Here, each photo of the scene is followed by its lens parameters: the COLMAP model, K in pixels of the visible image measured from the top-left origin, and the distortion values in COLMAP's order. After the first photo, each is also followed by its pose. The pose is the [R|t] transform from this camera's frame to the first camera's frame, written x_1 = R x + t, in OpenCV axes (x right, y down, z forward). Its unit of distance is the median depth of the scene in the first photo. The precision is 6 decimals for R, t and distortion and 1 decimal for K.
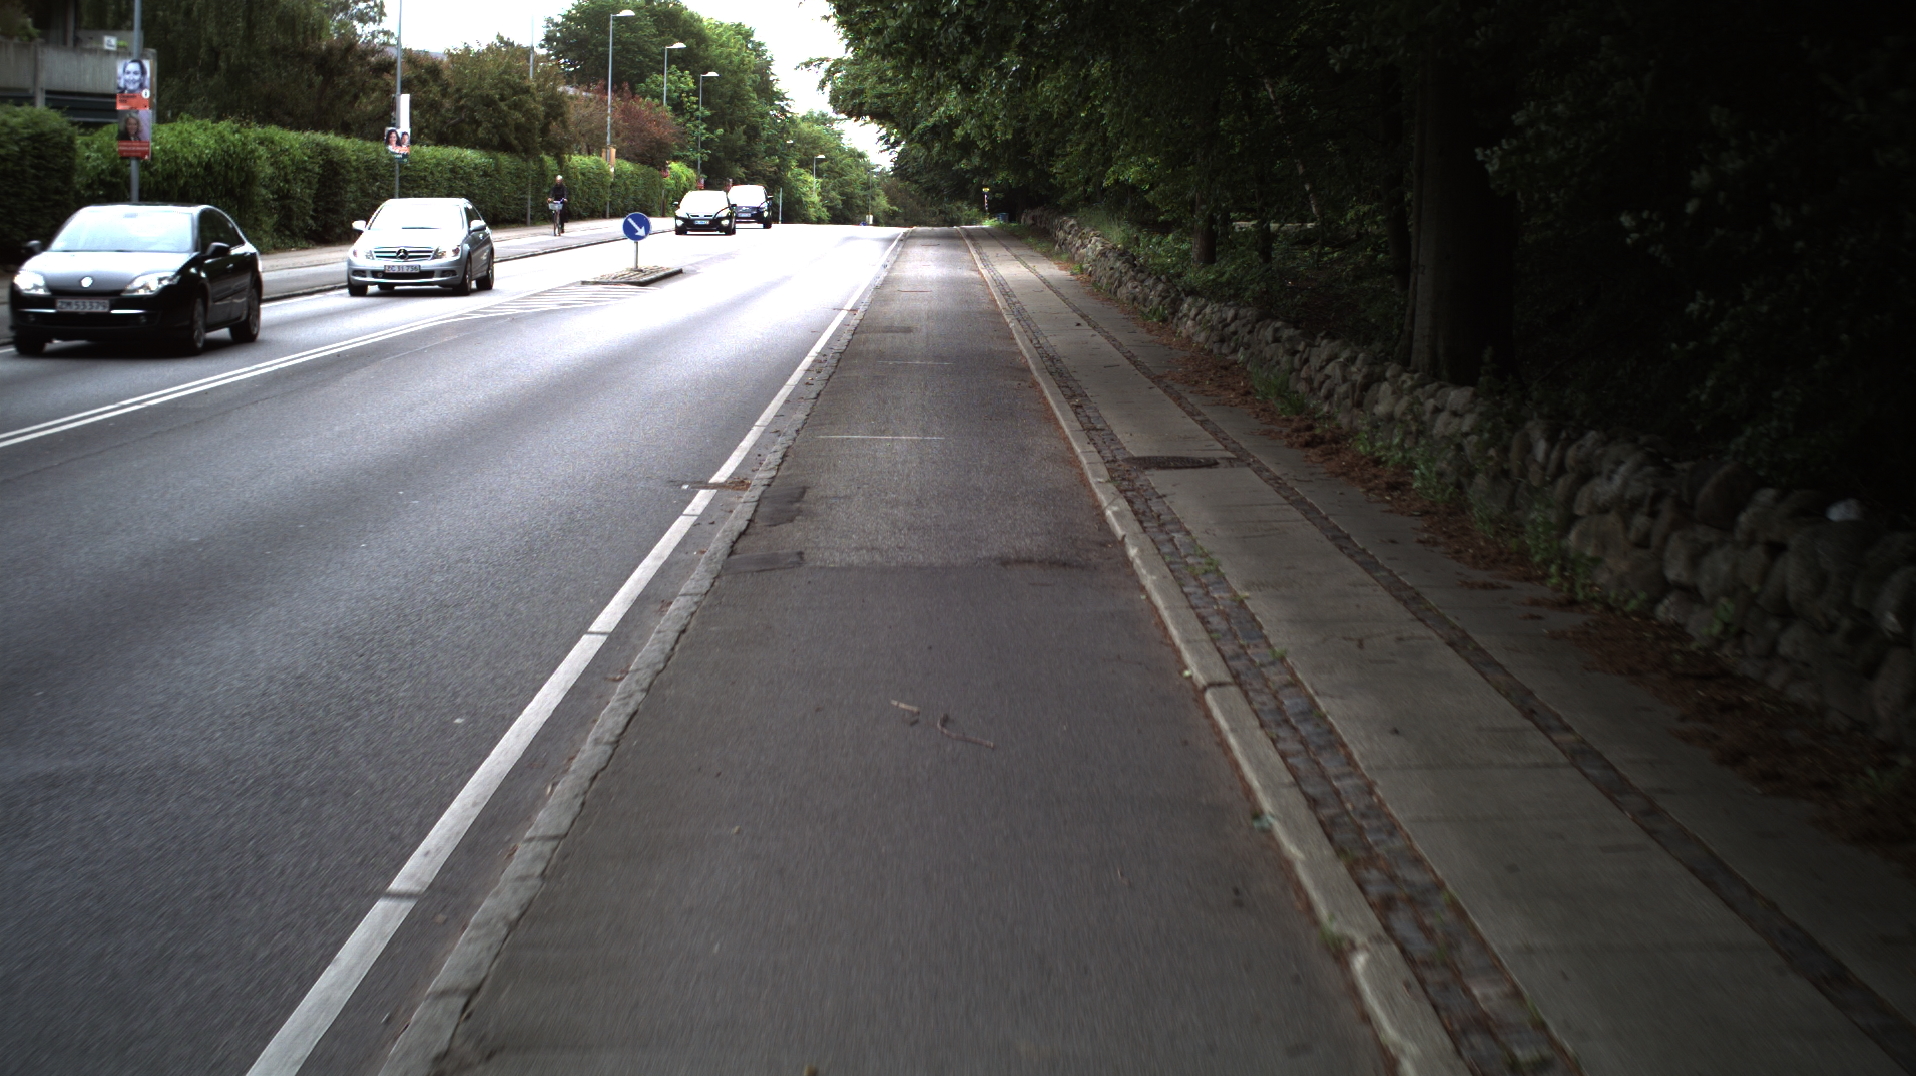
lens RADIAL K [[3542.1, 0, 958.0], [0, 3542.1, 538.0], [0, 0, 1]] dist [-0.278261, 0.269822]
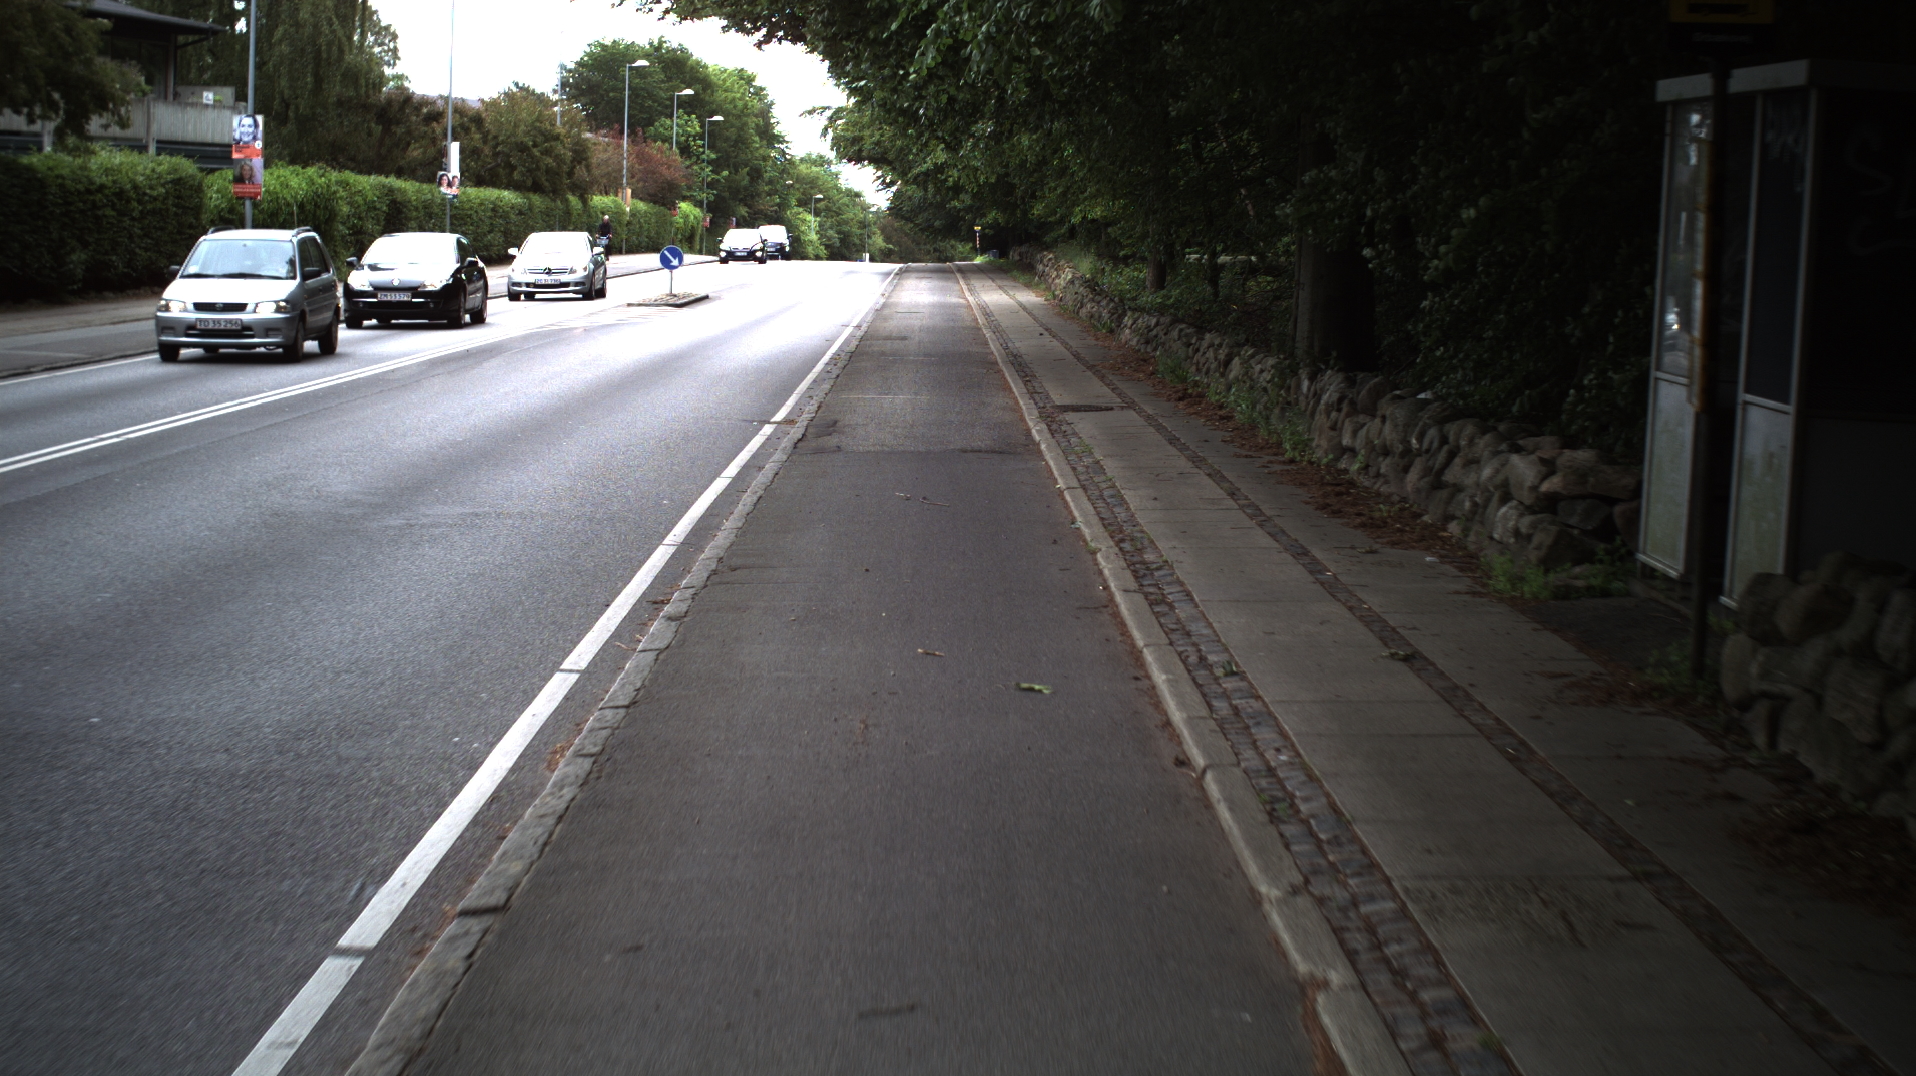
lens RADIAL K [[3542.1, 0, 958.0], [0, 3542.1, 538.0], [0, 0, 1]] dist [-0.278261, 0.269822]
pose [[0.999999, 0.000125, 0.001382, 0.002420], [-0.000110, 0.999939, -0.011041, 0.018981], [-0.001383, 0.011041, 0.999938, -0.183953]]
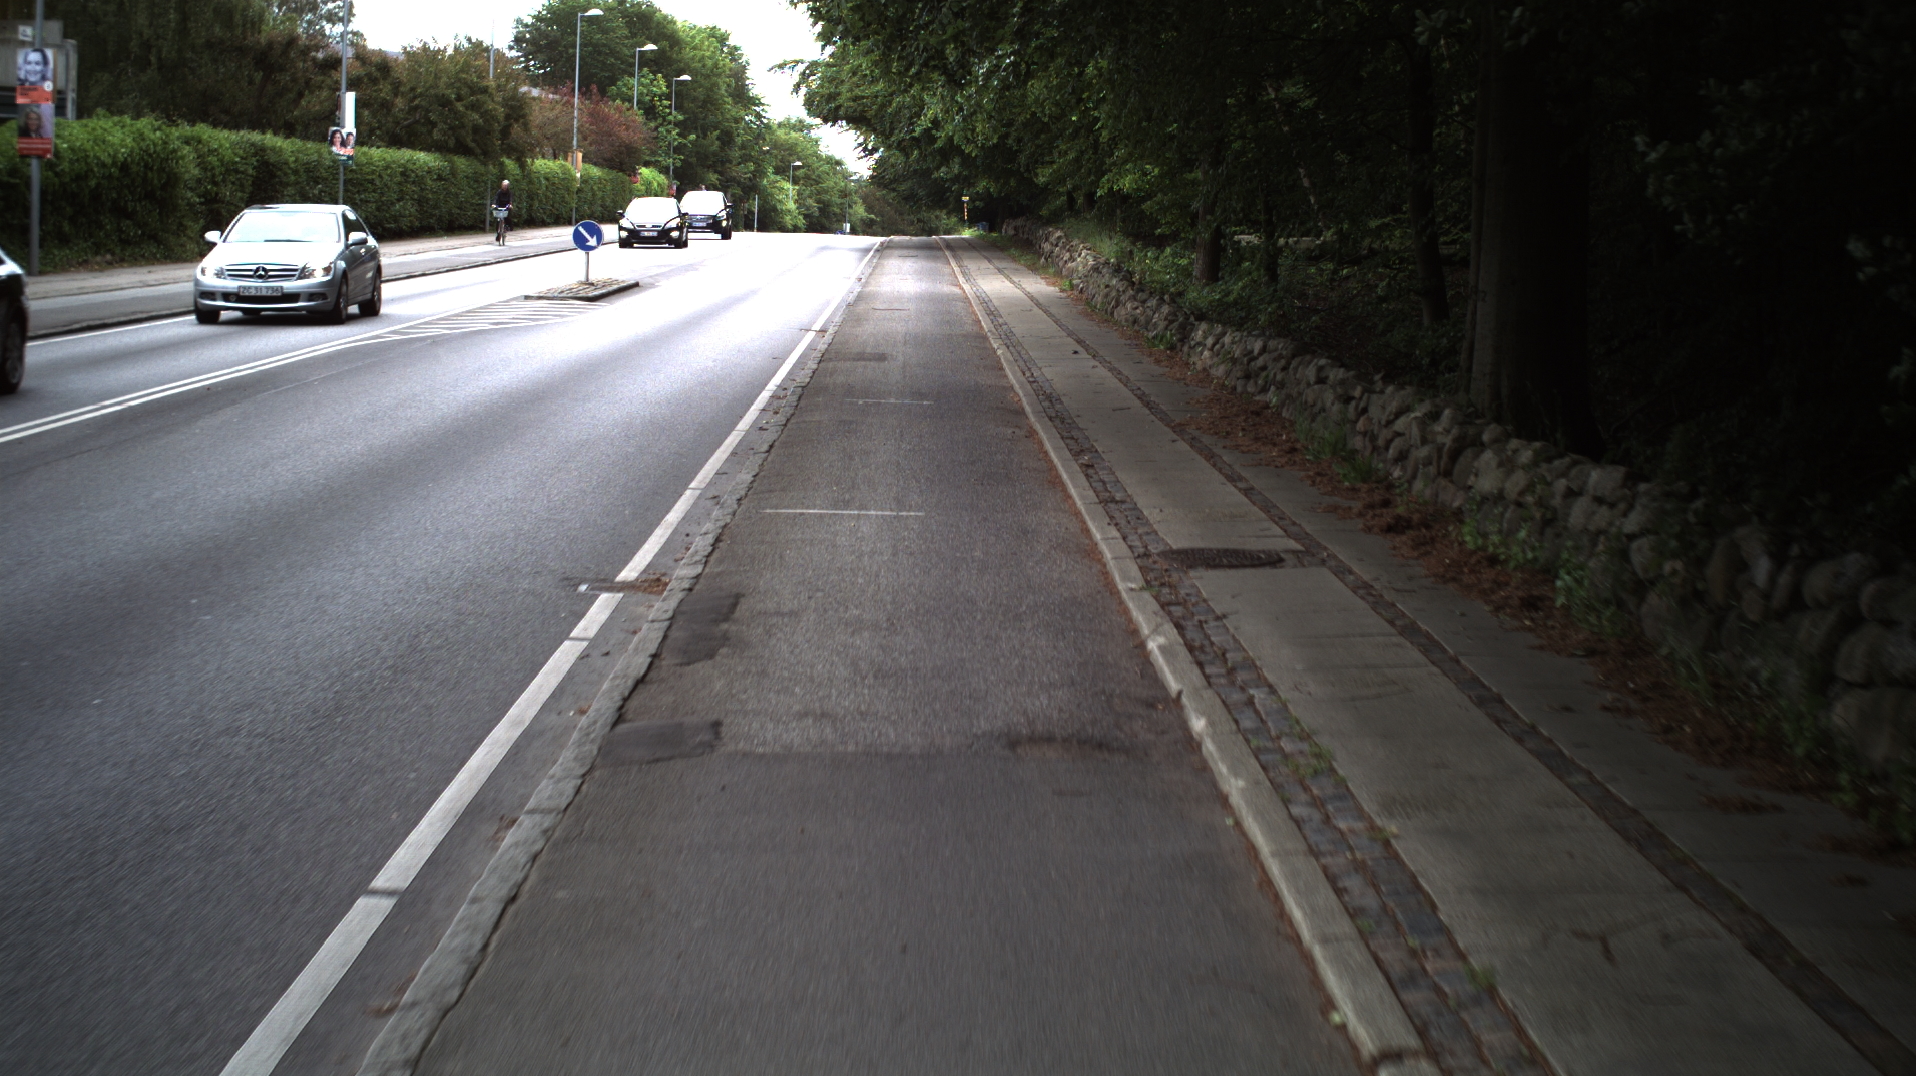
lens RADIAL K [[3542.1, 0, 958.0], [0, 3542.1, 538.0], [0, 0, 1]] dist [-0.278261, 0.269822]
pose [[0.999948, 0.007516, 0.006902, -0.000770], [-0.007499, 0.999969, -0.002455, -0.009042], [-0.006920, 0.002403, 0.999973, 0.091590]]
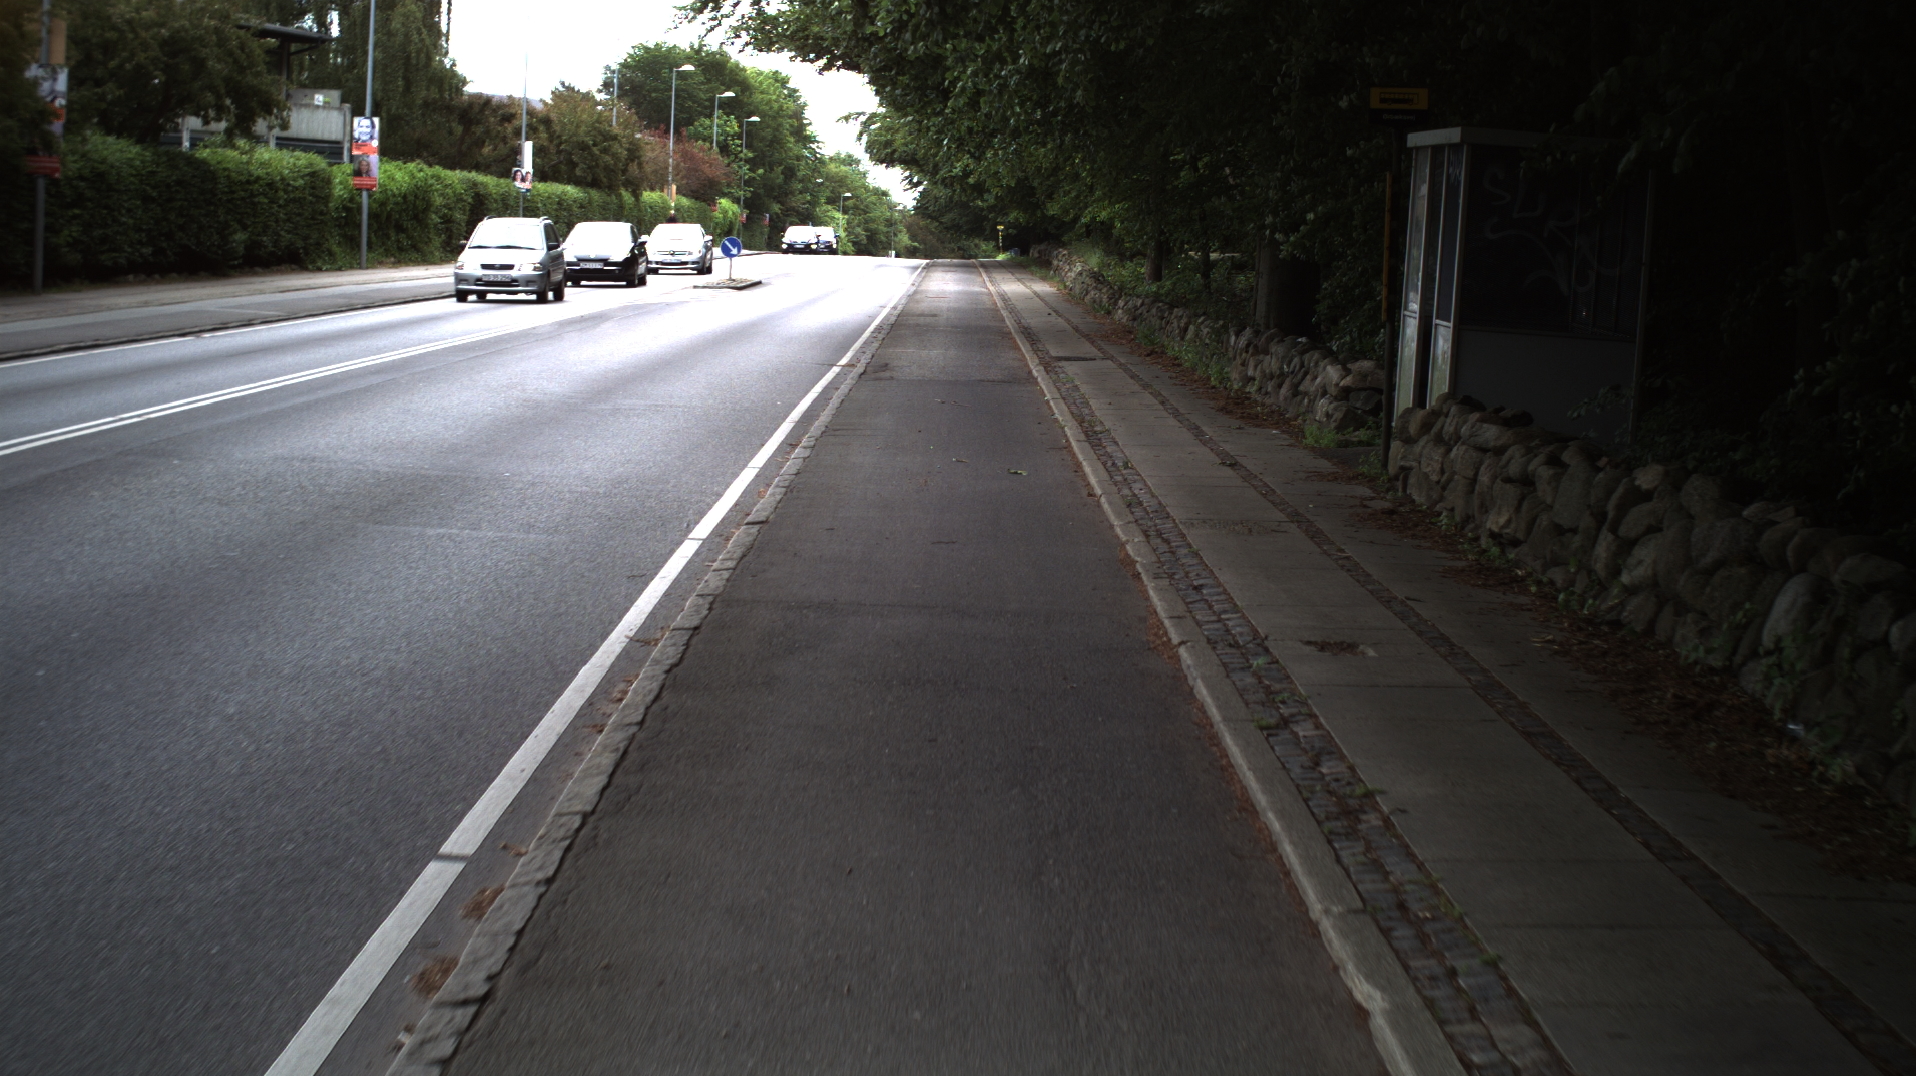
lens RADIAL K [[3542.1, 0, 958.0], [0, 3542.1, 538.0], [0, 0, 1]] dist [-0.278261, 0.269822]
pose [[0.999882, 0.014815, -0.004118, 0.002523], [-0.014859, 0.999829, -0.010989, 0.038529], [0.003954, 0.011049, 0.999931, -0.367832]]
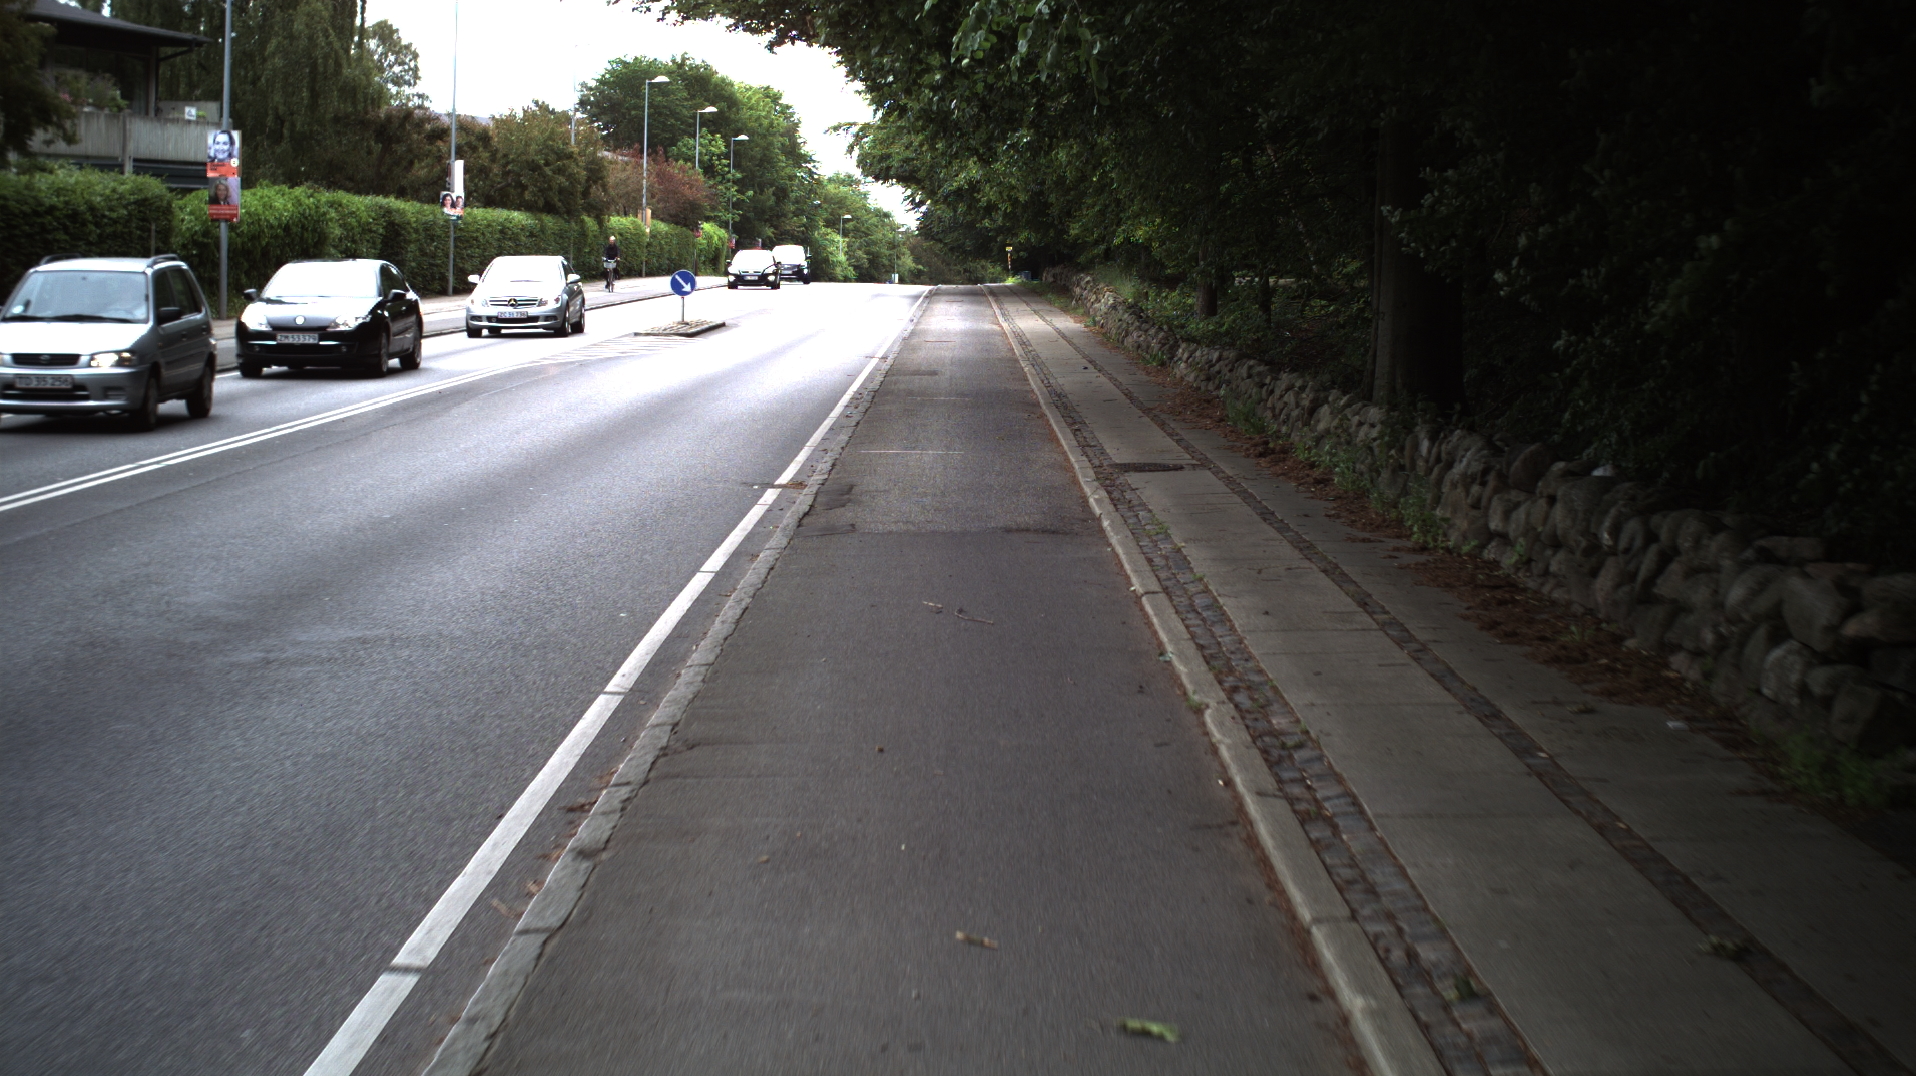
lens RADIAL K [[3542.1, 0, 958.0], [0, 3542.1, 538.0], [0, 0, 1]] dist [-0.278261, 0.269822]
pose [[0.999970, -0.002800, -0.007274, 0.001223], [0.002678, 0.999858, -0.016662, 0.009231], [0.007320, 0.016642, 0.999835, -0.092349]]
